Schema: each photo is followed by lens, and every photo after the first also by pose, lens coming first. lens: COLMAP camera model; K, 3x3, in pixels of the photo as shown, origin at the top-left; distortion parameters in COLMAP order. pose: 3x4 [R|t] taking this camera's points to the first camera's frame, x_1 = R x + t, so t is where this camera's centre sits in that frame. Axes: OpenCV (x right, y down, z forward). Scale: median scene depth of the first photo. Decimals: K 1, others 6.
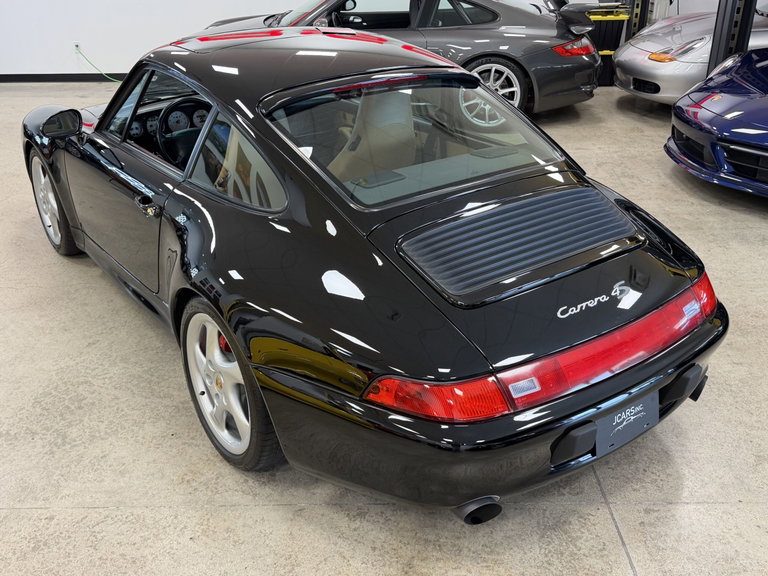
lens RADIAL K [[759.3, 0, 411.5], [0, 759.3, 289.1], [0, 0, 1]] dist [0.219227, -0.453178]
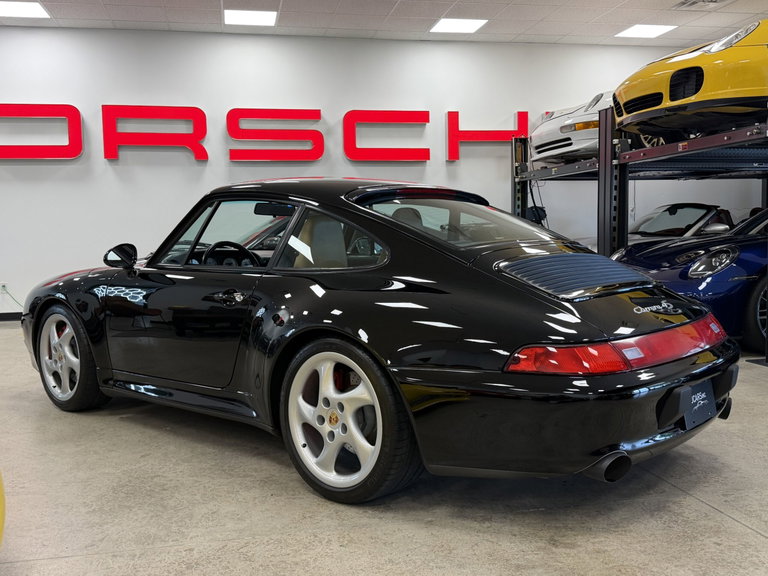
lens RADIAL K [[759.3, 0, 411.5], [0, 759.3, 289.1], [0, 0, 1]] dist [0.219227, -0.453178]
pose [[0.977693, -0.033691, 0.207320, -0.382327], [0.108220, 0.926755, -0.359742, 0.373839], [-0.180015, 0.374153, 0.909727, -0.075959]]
